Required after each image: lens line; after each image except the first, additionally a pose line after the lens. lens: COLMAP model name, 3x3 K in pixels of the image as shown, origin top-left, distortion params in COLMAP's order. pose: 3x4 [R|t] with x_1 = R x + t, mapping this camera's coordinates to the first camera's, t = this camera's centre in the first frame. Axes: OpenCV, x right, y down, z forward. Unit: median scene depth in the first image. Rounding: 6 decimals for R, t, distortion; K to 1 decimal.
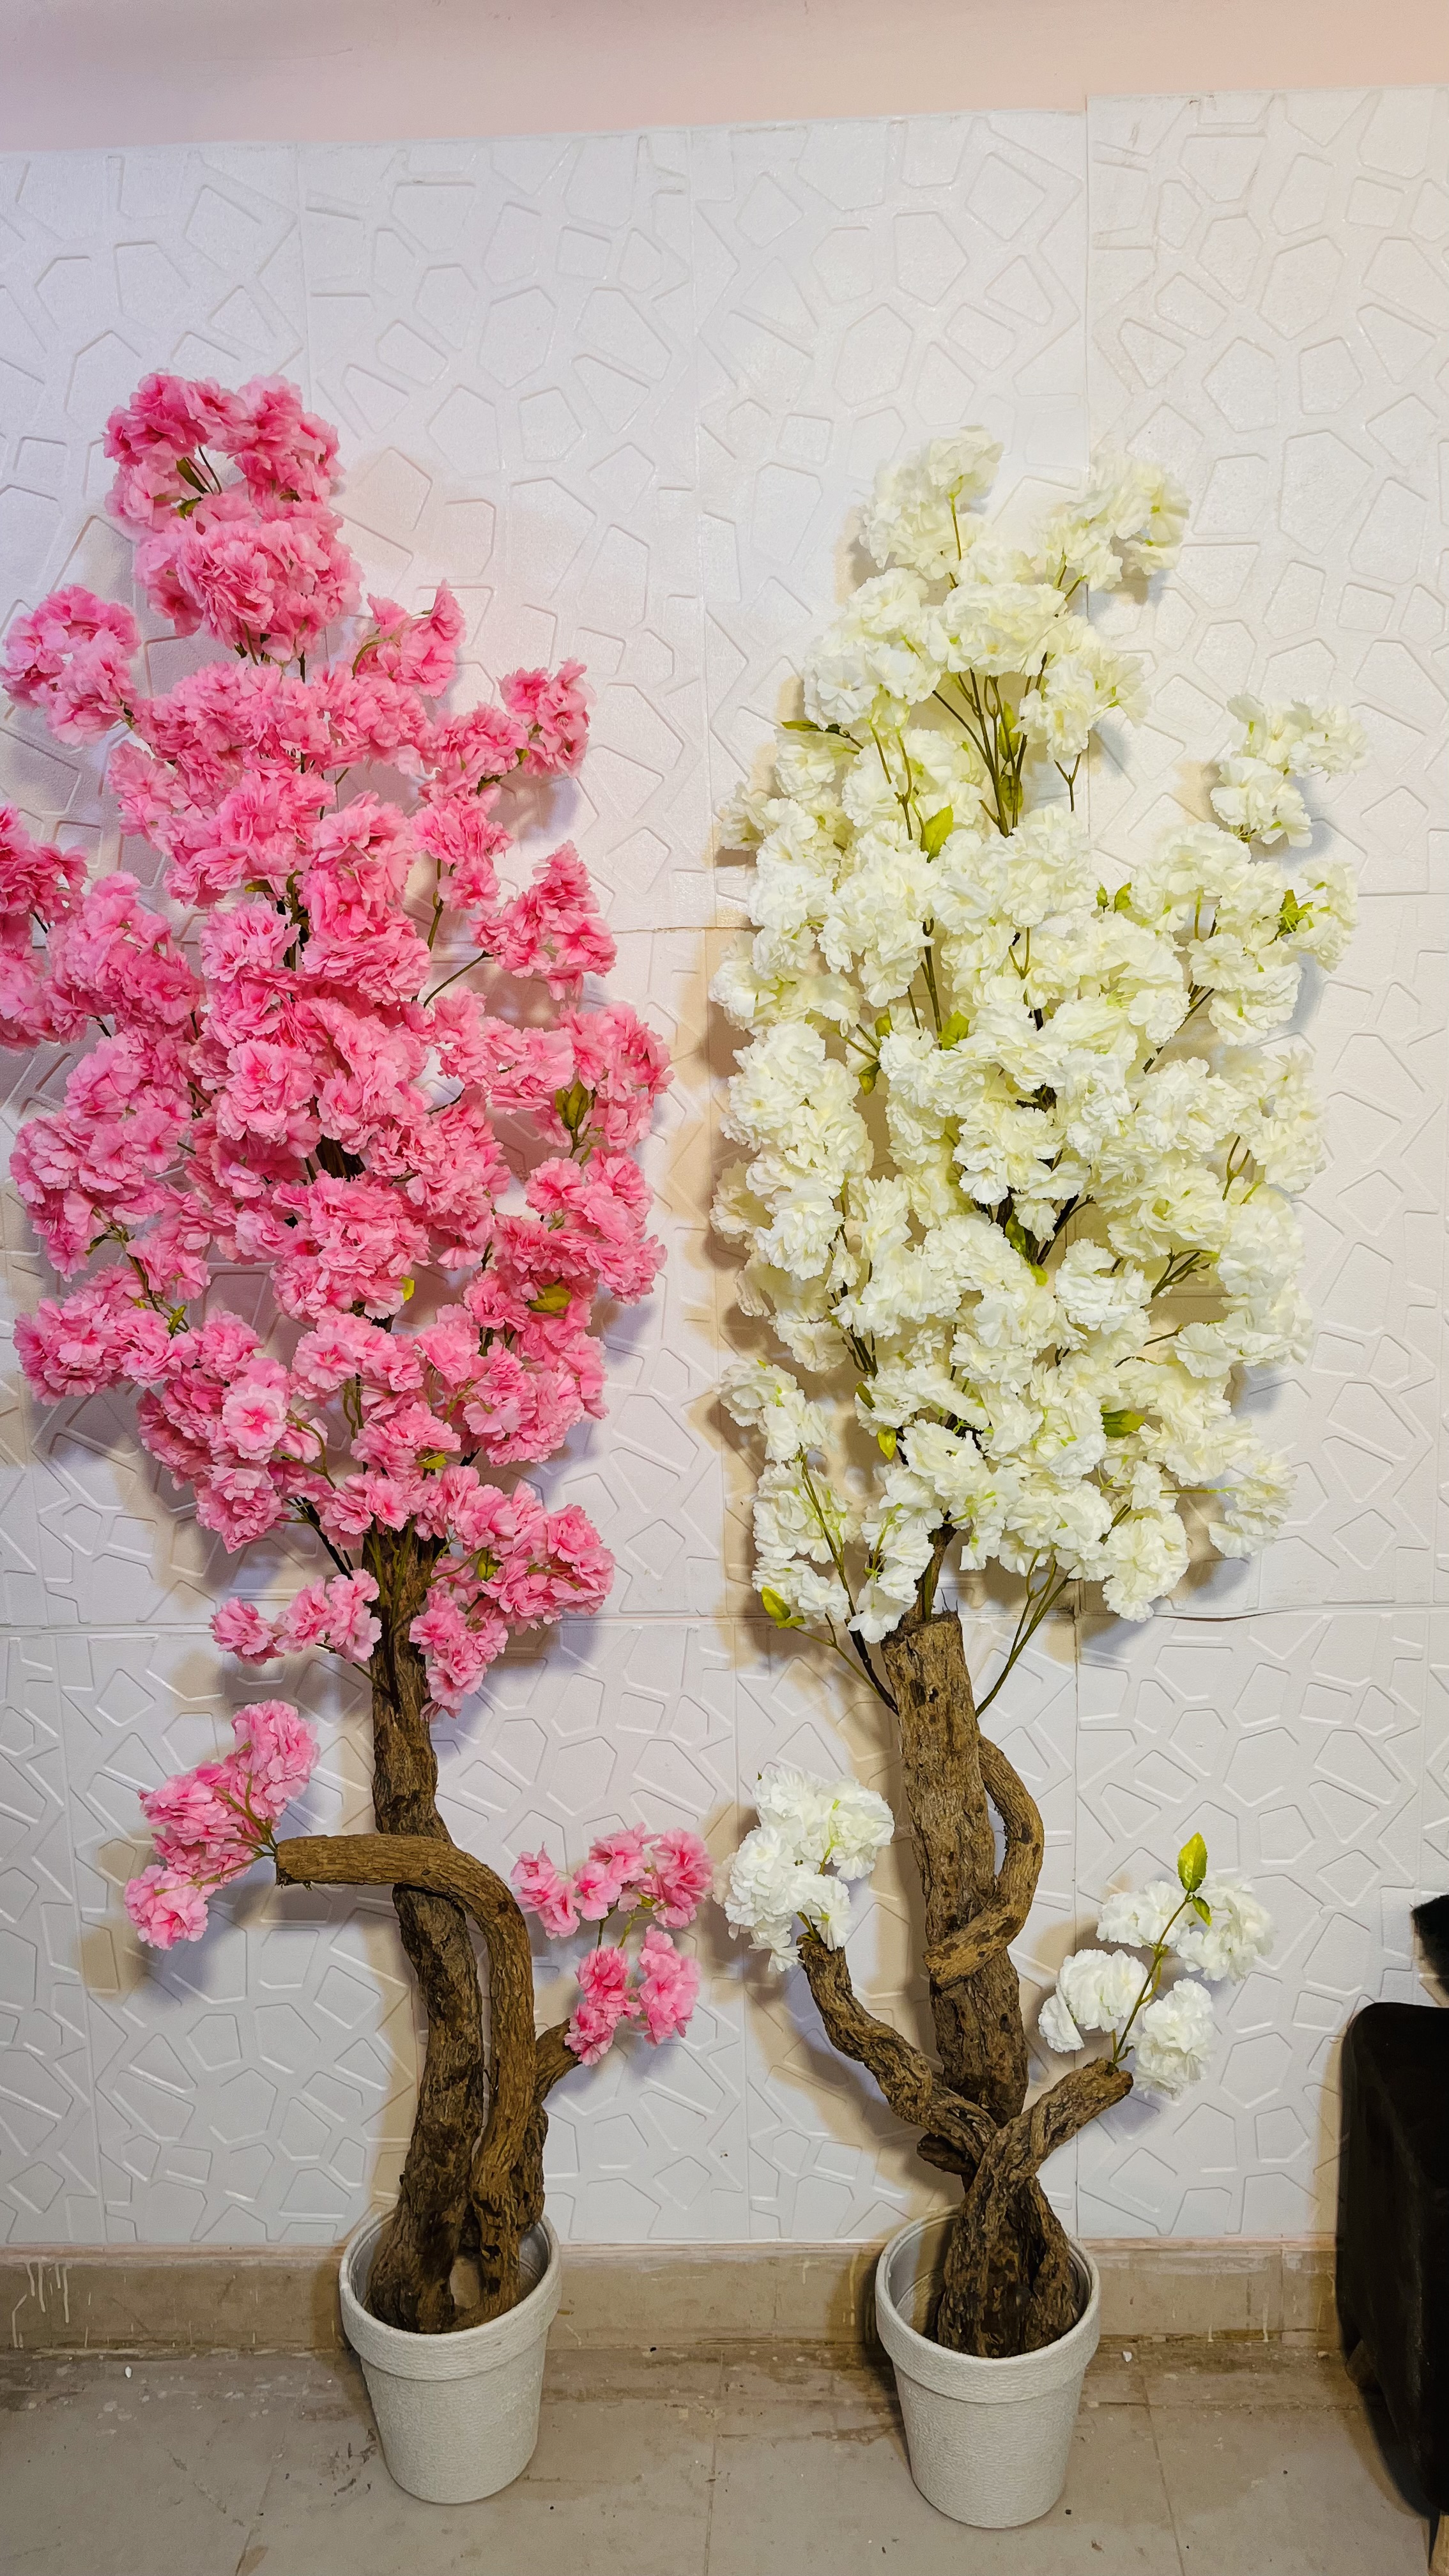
lens RADIAL K [[1968.6, 0, 720.7], [0, 1968.6, 1297.0], [0, 0, 1]] dist [0.061024, -0.090873]
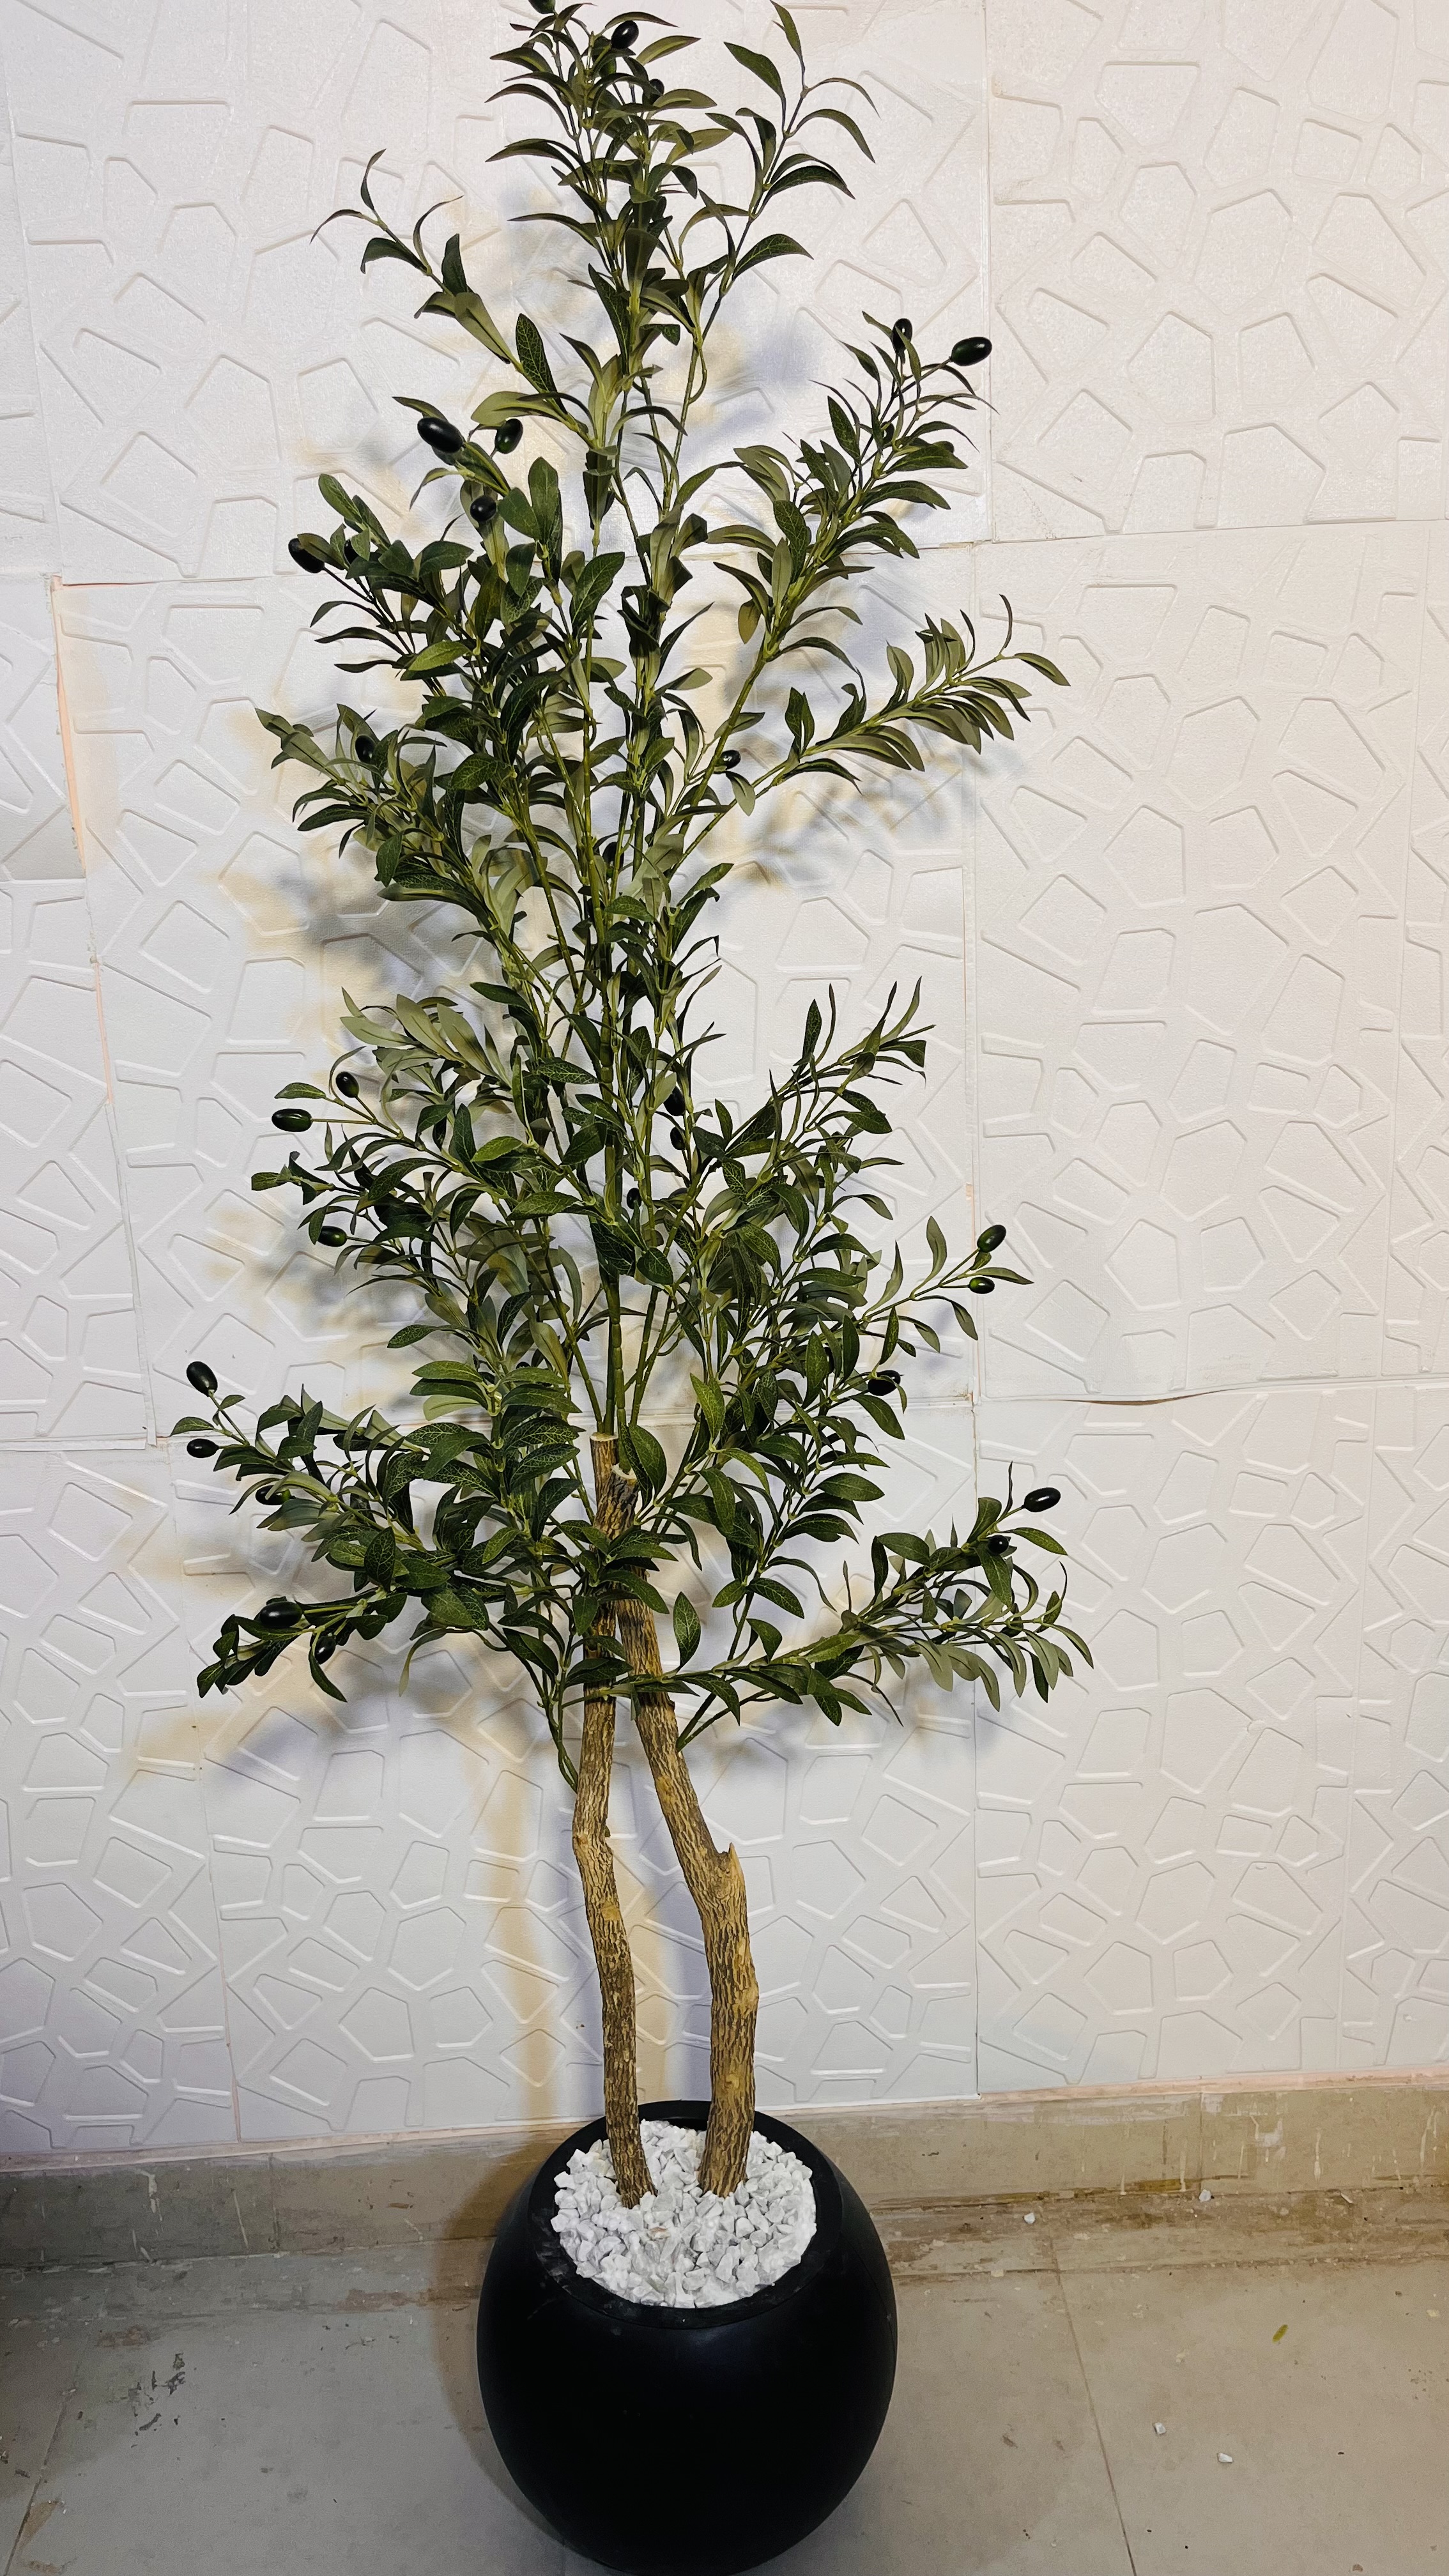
lens RADIAL K [[1968.6, 0, 727.1], [0, 1968.6, 1288.0], [0, 0, 1]] dist [0.061024, -0.090873]
pose [[0.996716, -0.024128, 0.077301, 0.006613], [0.017451, 0.996150, 0.085913, 0.033711], [-0.079077, -0.084282, 0.993299, 0.151936]]
